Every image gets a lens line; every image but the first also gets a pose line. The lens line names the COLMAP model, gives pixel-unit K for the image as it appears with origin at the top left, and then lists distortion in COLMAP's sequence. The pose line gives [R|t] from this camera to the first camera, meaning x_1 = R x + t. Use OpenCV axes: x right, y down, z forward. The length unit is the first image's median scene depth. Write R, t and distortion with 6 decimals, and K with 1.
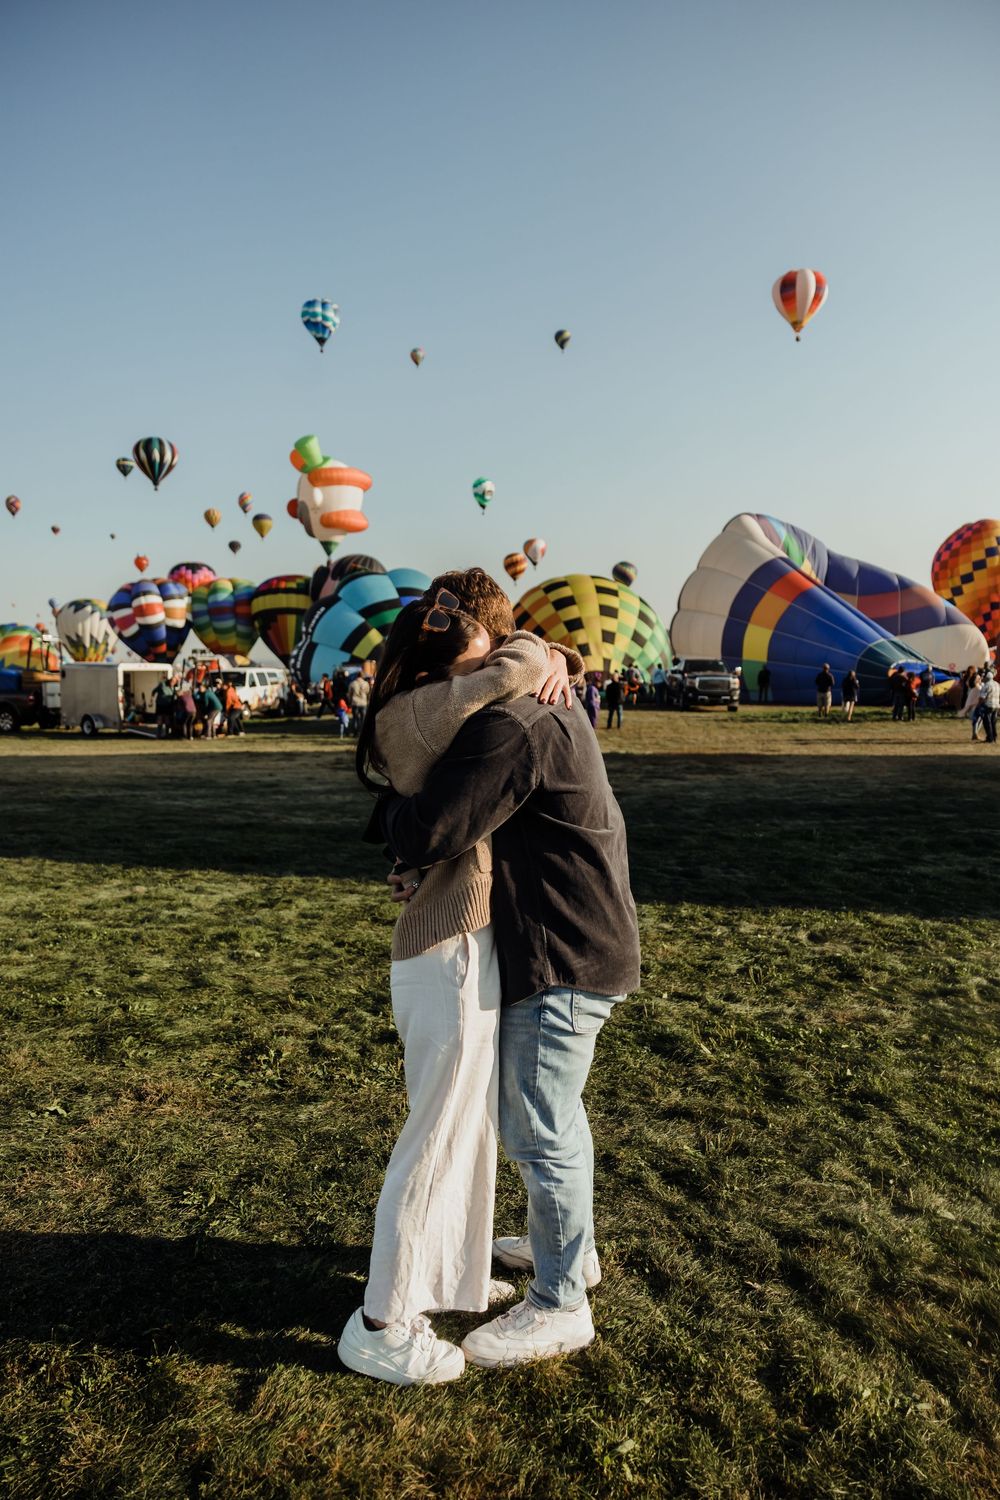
lens RADIAL K [[1013.1, 0, 512.0], [0, 1013.1, 744.2], [0, 0, 1]] dist [-0.001133, 0.007407]
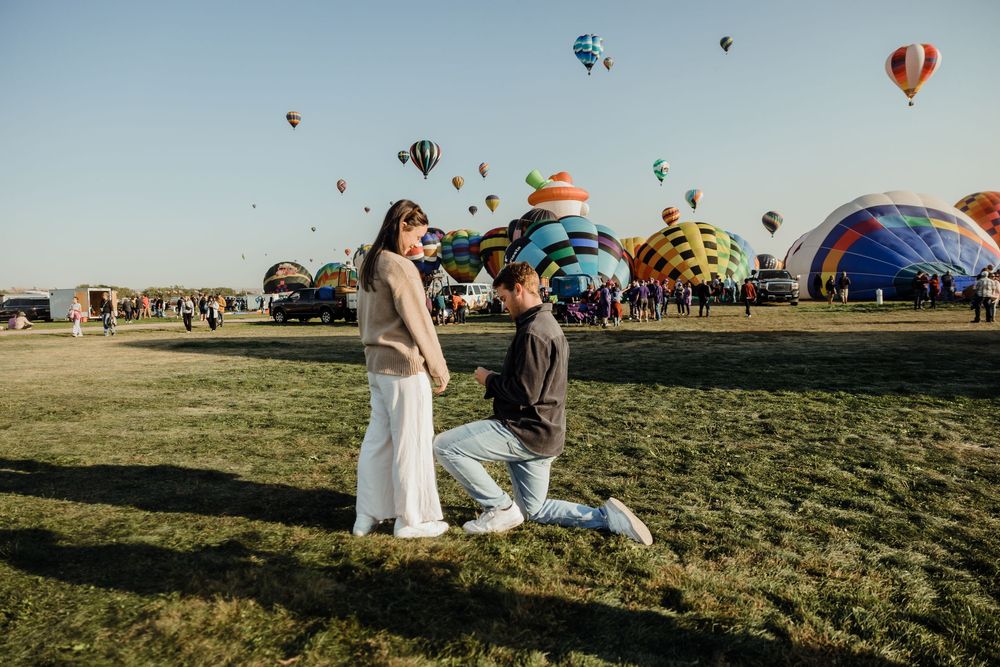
lens RADIAL K [[690.1, 0, 513.8], [0, 690.1, 317.0], [0, 0, 1]] dist [-0.001397, 0.003017]
pose [[0.978193, -0.013664, -0.207250, 0.060623], [0.006601, 0.999375, -0.034733, 0.029015], [0.207595, 0.032608, 0.977671, -0.076258]]
